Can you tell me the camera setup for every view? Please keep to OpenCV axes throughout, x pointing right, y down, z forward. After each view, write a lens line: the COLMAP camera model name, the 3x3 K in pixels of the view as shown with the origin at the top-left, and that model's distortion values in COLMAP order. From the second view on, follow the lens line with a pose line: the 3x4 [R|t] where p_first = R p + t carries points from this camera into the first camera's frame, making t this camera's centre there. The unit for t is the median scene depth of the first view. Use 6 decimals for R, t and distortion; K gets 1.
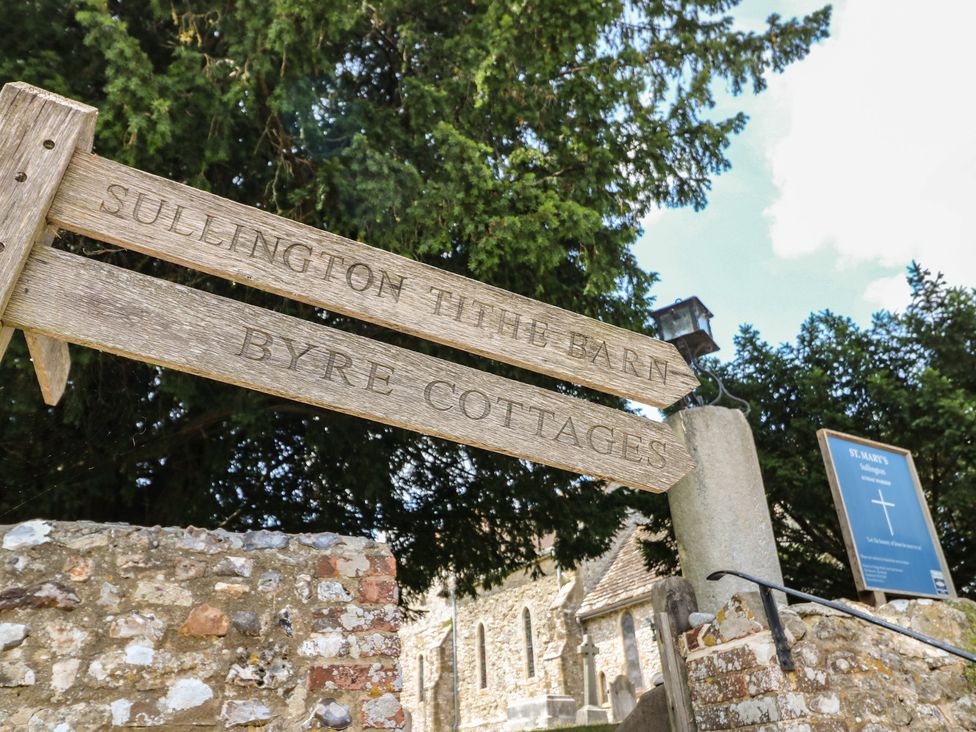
lens RADIAL K [[787.3, 0, 488.6], [0, 787.3, 365.3], [0, 0, 1]] dist [0.014037, -0.002450]
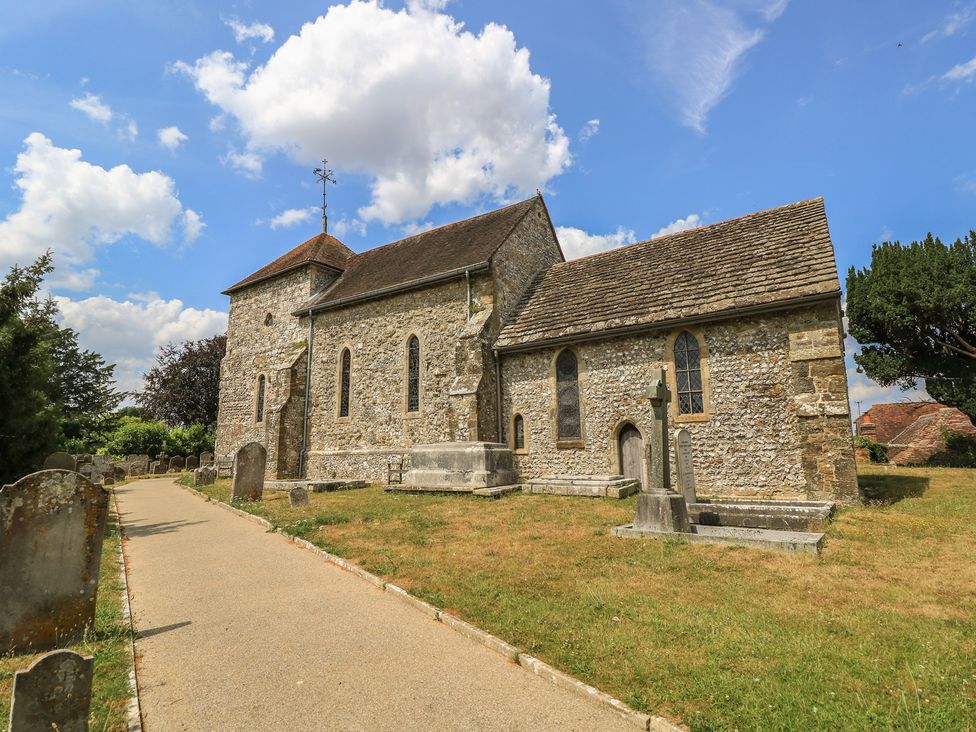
lens RADIAL K [[502.9, 0, 490.9], [0, 502.9, 364.7], [0, 0, 1]] dist [-0.015833, -0.000626]
pose [[0.917558, 0.105385, 0.383382, -0.083107], [-0.214980, 0.942630, 0.255406, 0.185755], [-0.334472, -0.316769, 0.887573, 0.492319]]
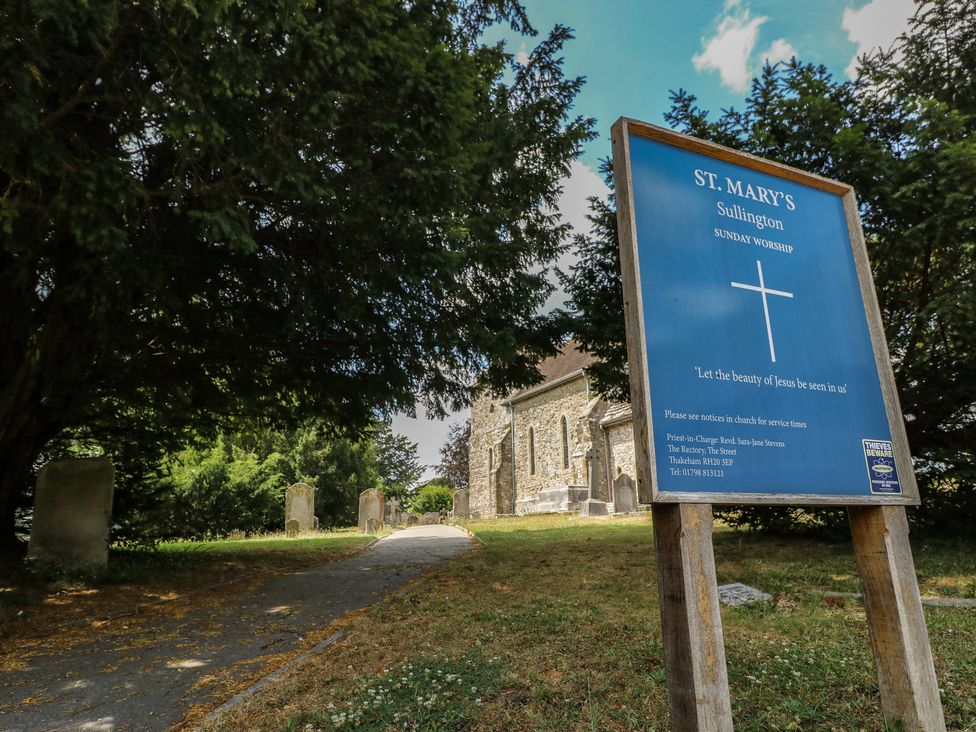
lens RADIAL K [[583.1, 0, 486.5], [0, 583.1, 360.2], [0, 0, 1]] dist [-0.001269, -0.004806]
pose [[0.988777, -0.005066, -0.149312, 0.067394], [0.036661, 0.977095, 0.209623, 0.023665], [0.144830, -0.212744, 0.966315, 0.112031]]
